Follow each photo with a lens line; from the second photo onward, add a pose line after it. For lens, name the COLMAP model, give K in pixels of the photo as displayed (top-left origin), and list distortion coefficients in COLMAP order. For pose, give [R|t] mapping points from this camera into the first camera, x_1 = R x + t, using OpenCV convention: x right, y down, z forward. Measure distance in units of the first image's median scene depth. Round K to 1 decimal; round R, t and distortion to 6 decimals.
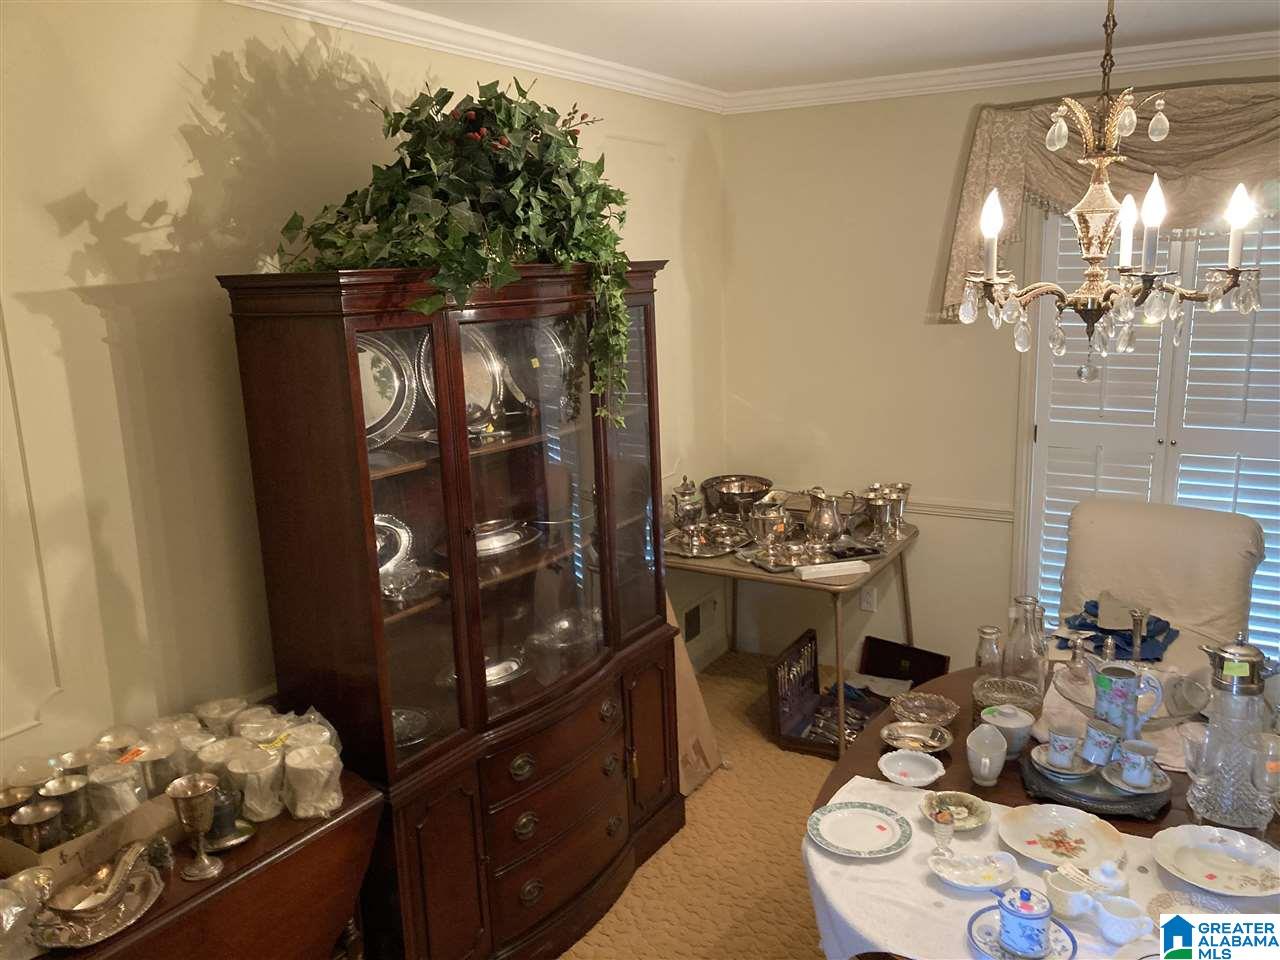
lens RADIAL K [[1046.8, 0, 645.5], [0, 1046.8, 471.7], [0, 0, 1]] dist [0.014997, 0.001004]
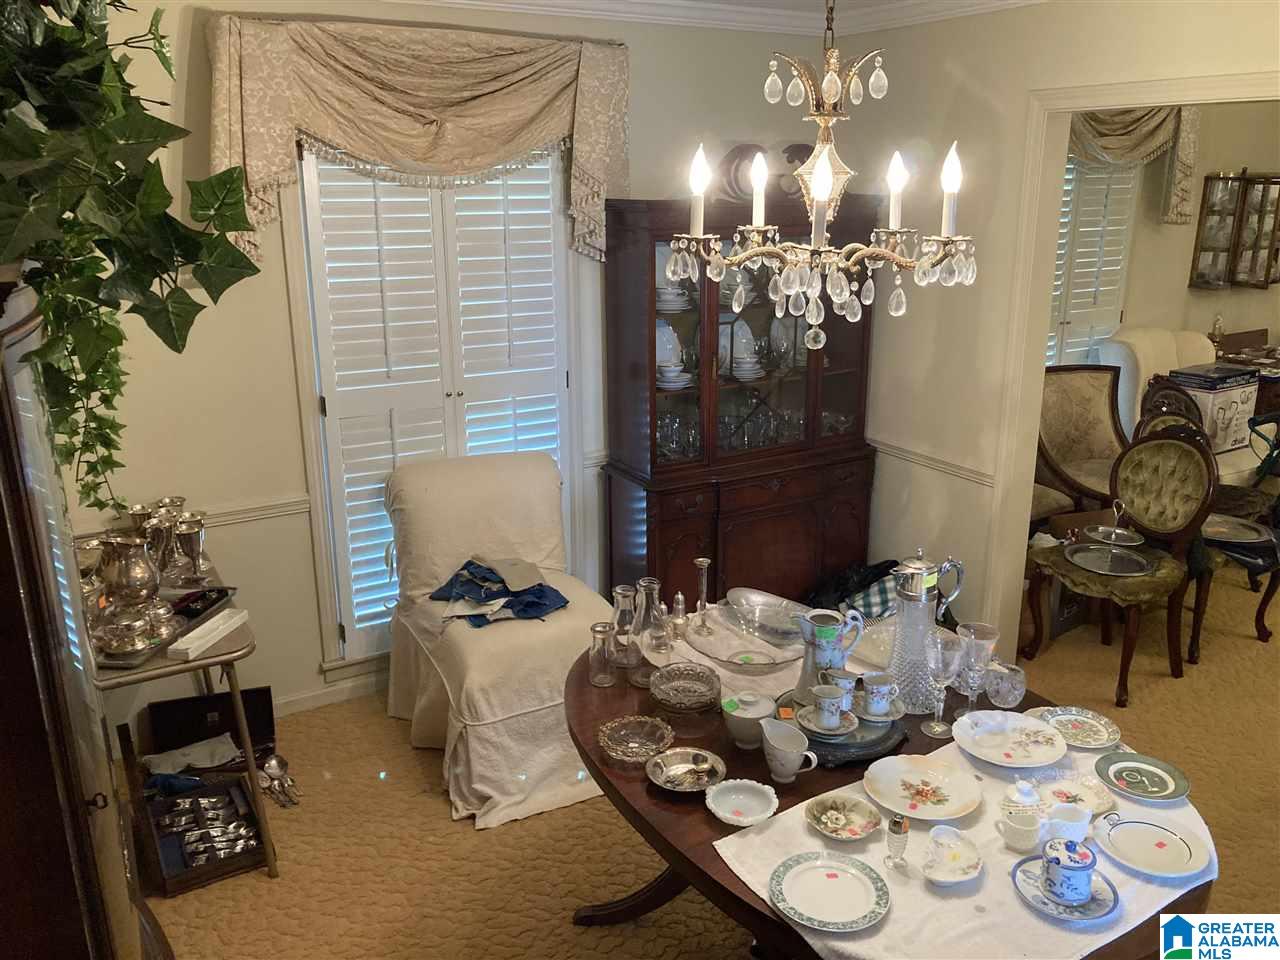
lens RADIAL K [[1046.8, 0, 645.5], [0, 1046.8, 471.7], [0, 0, 1]] dist [0.014997, 0.001004]
pose [[0.476175, -0.217600, 0.852002, -0.291224], [0.164545, 0.973834, 0.156753, -0.086390], [-0.863818, 0.065551, 0.499521, 0.370463]]
